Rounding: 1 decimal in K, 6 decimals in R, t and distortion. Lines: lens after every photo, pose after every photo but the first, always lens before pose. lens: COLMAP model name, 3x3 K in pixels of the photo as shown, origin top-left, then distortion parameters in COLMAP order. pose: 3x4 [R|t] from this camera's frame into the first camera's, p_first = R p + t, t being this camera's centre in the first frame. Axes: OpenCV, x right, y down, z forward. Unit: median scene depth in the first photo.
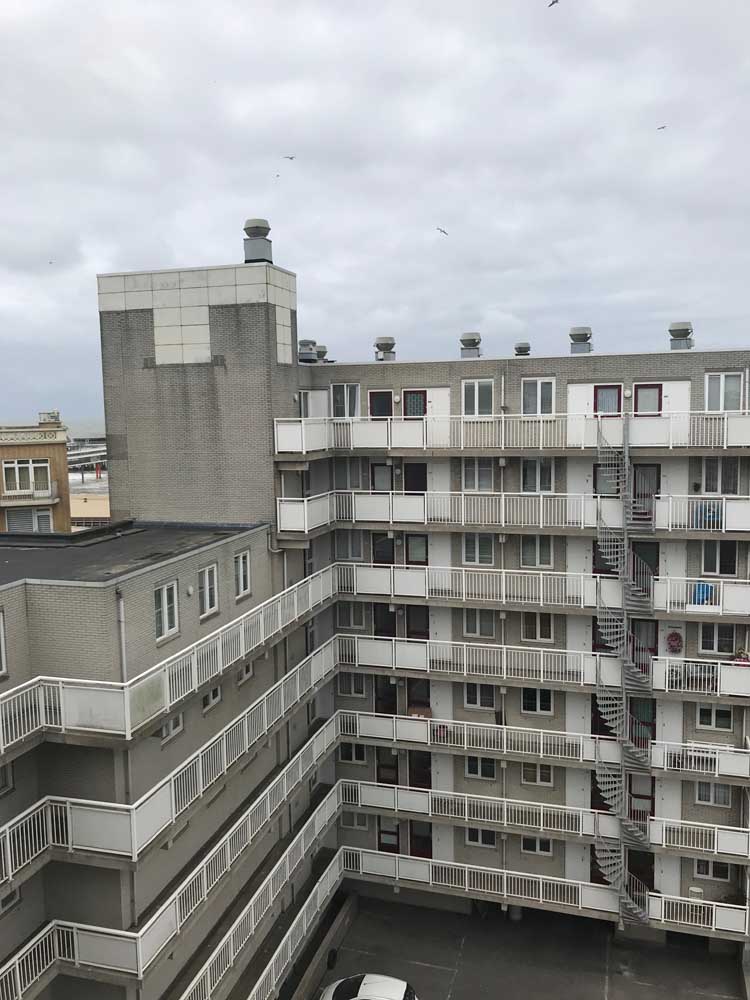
lens RADIAL K [[821.1, 0, 369.6], [0, 821.1, 497.6], [0, 0, 1]] dist [-0.005189, -0.008304]
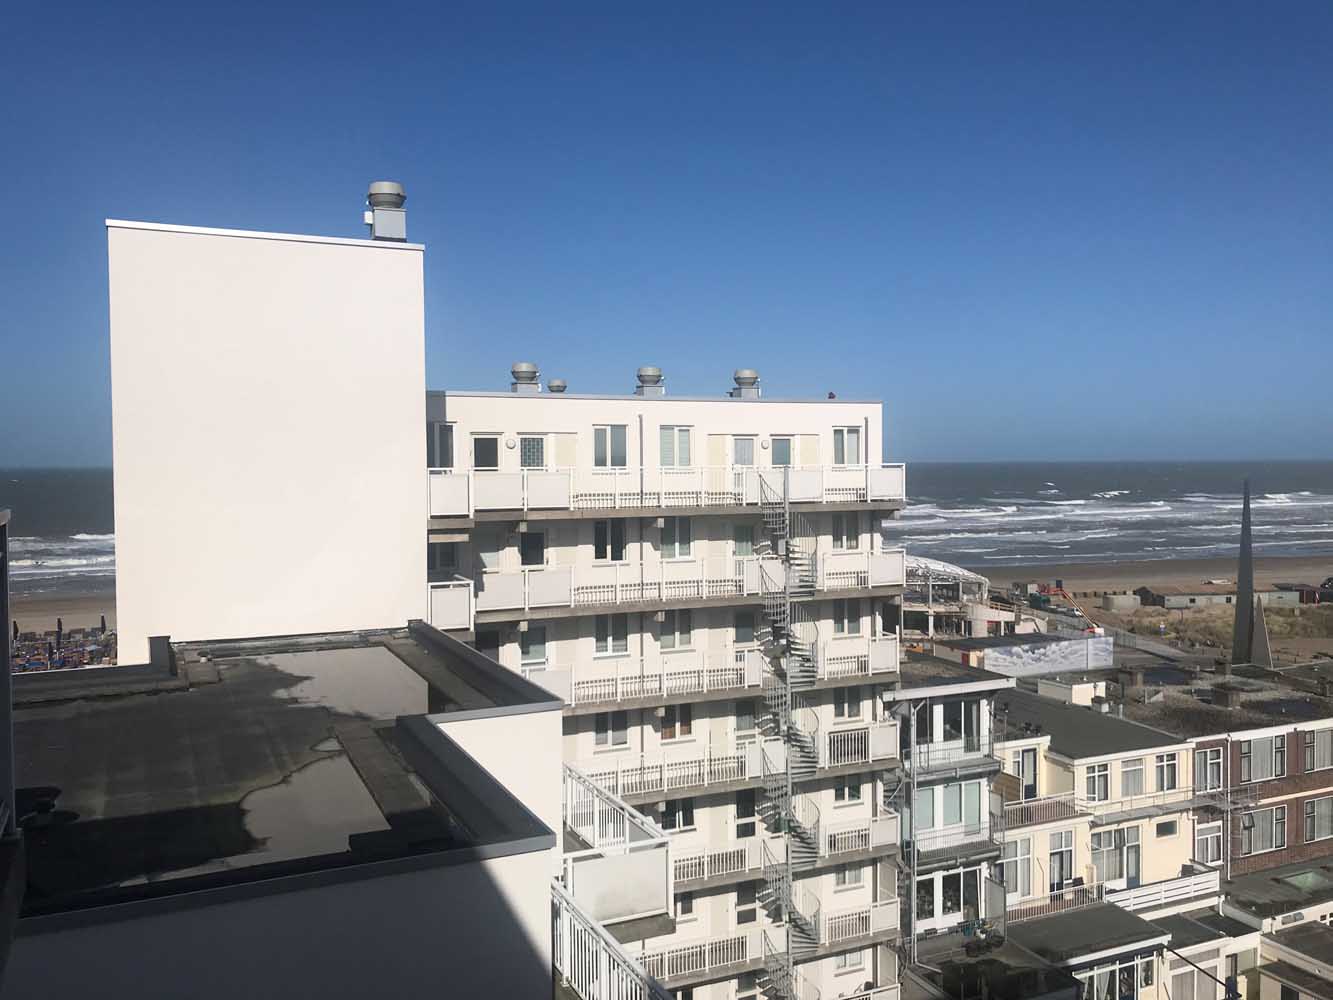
lens RADIAL K [[1094.6, 0, 662.3], [0, 1094.6, 499.5], [0, 0, 1]] dist [-0.005189, -0.008304]
pose [[0.758365, -0.013775, 0.651684, -0.373105], [0.063160, 0.996625, -0.052433, -0.006177], [-0.648763, 0.080923, 0.756676, 0.113938]]
